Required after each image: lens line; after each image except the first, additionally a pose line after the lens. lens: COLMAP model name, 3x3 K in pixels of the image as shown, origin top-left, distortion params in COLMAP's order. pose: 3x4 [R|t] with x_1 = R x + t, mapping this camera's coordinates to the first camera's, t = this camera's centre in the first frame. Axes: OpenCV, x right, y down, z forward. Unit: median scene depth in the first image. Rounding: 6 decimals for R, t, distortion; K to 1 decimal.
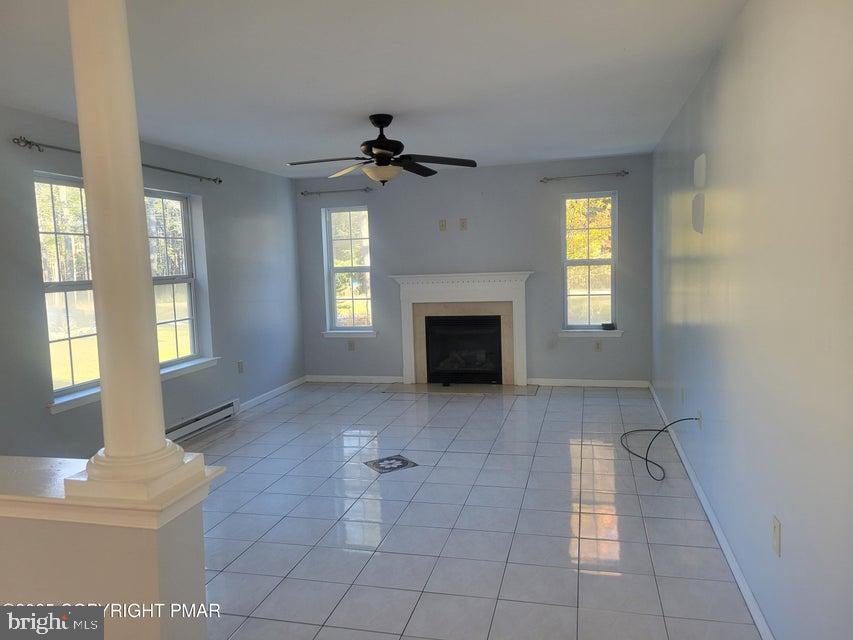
lens RADIAL K [[631.5, 0, 426.6], [0, 631.5, 318.2], [0, 0, 1]] dist [0.050817, -0.003709]
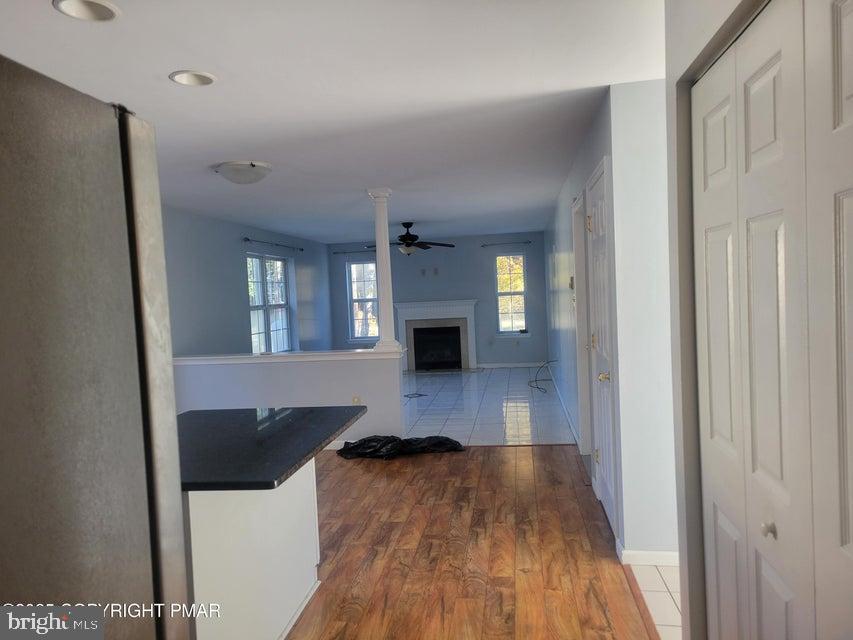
lens RADIAL K [[639.8, 0, 424.8], [0, 639.8, 323.5], [0, 0, 1]] dist [0.057080, 0.001623]
pose [[0.994603, -0.016163, 0.102491, -0.150001], [0.021111, 0.998654, -0.047380, 0.067577], [-0.101587, 0.049288, 0.993605, -0.672015]]
